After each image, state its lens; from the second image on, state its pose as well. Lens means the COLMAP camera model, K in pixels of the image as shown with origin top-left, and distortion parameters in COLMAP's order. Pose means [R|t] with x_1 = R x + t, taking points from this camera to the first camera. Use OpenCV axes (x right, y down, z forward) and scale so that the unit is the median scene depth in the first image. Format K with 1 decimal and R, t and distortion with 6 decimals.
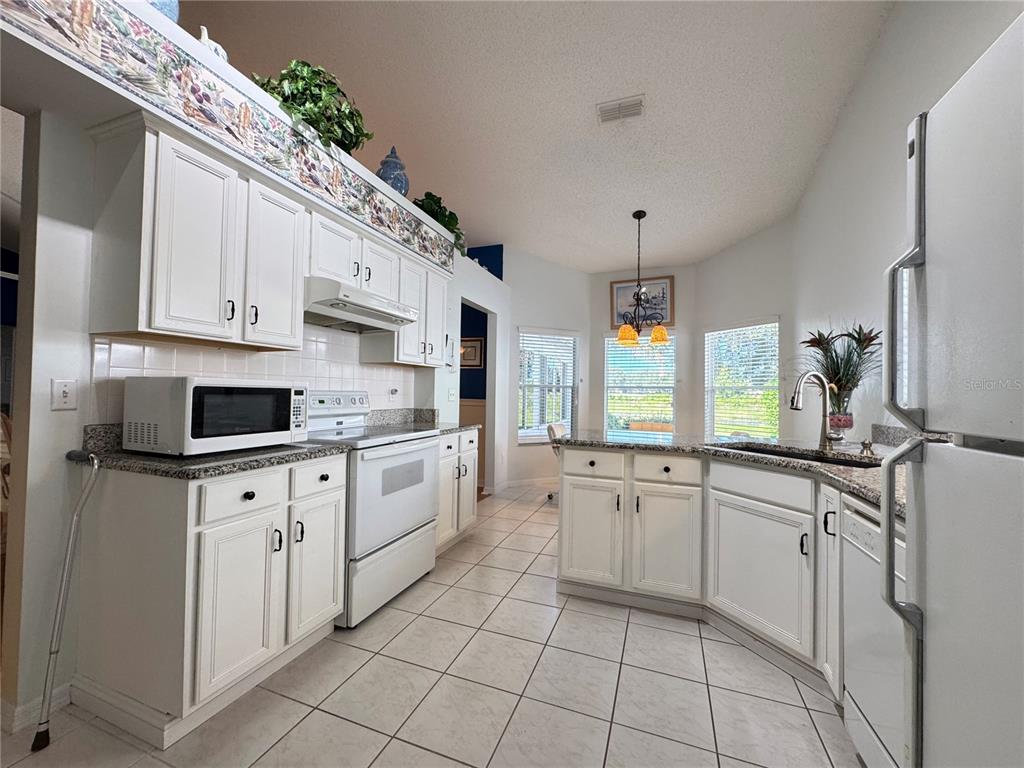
lens RADIAL K [[408.5, 0, 512.1], [0, 408.5, 385.0], [0, 0, 1]] dist [-0.000565, 0.000366]
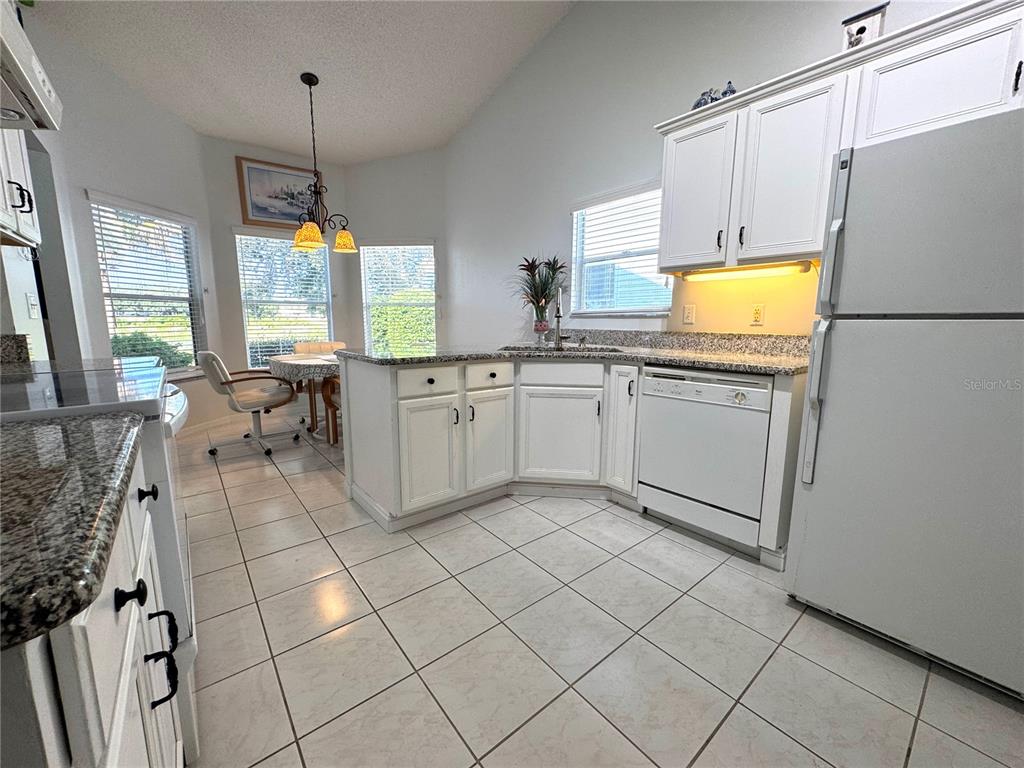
lens RADIAL K [[408.5, 0, 510.4], [0, 408.5, 382.6], [0, 0, 1]] dist [-0.000565, 0.000366]
pose [[0.505972, -0.144075, 0.850432, -0.342246], [-0.016202, 0.984190, 0.176375, 0.023794], [-0.862398, -0.103020, 0.495638, 0.283501]]
